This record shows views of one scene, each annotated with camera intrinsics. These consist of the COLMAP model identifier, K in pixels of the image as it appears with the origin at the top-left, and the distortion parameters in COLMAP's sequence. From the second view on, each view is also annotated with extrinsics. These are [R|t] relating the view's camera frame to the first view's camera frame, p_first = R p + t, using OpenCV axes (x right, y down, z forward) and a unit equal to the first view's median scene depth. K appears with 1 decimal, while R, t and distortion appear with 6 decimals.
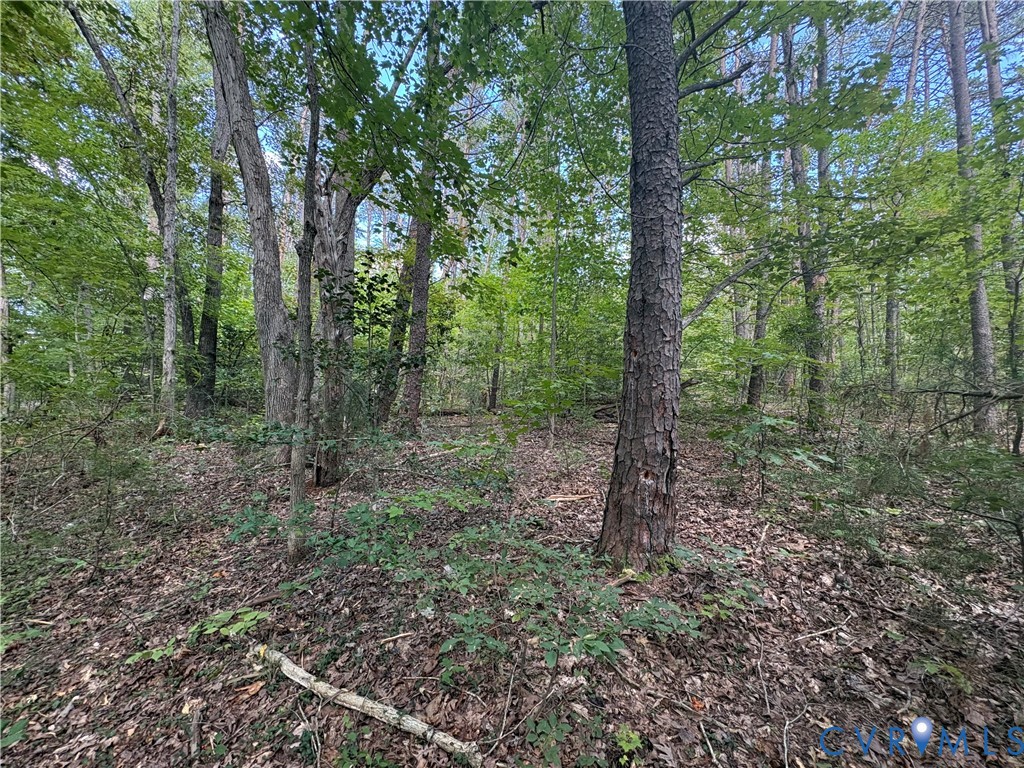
lens RADIAL K [[408.3, 0, 511.5], [0, 408.3, 387.7], [0, 0, 1]] dist [0.000169, -0.000184]
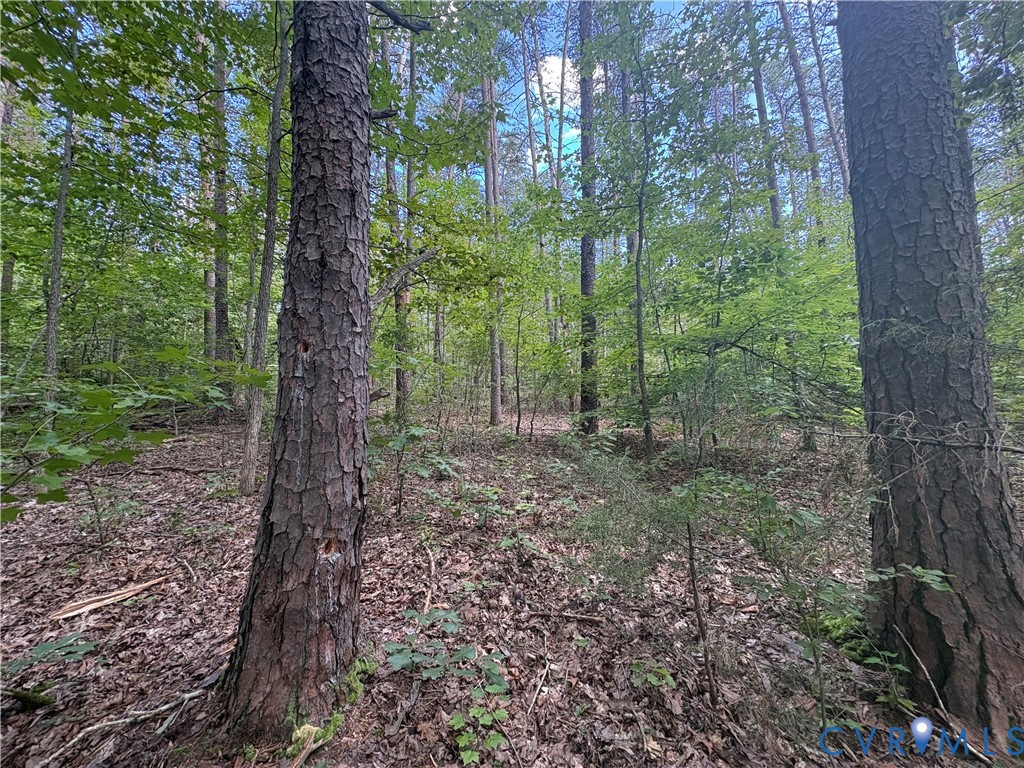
lens RADIAL K [[408.3, 0, 514.2], [0, 408.3, 384.5], [0, 0, 1]] dist [0.000169, -0.000184]
pose [[0.560091, 0.016791, 0.828261, -0.024847], [-0.015310, 0.999834, -0.009916, -0.027639], [-0.828289, -0.007127, 0.560255, 0.415313]]
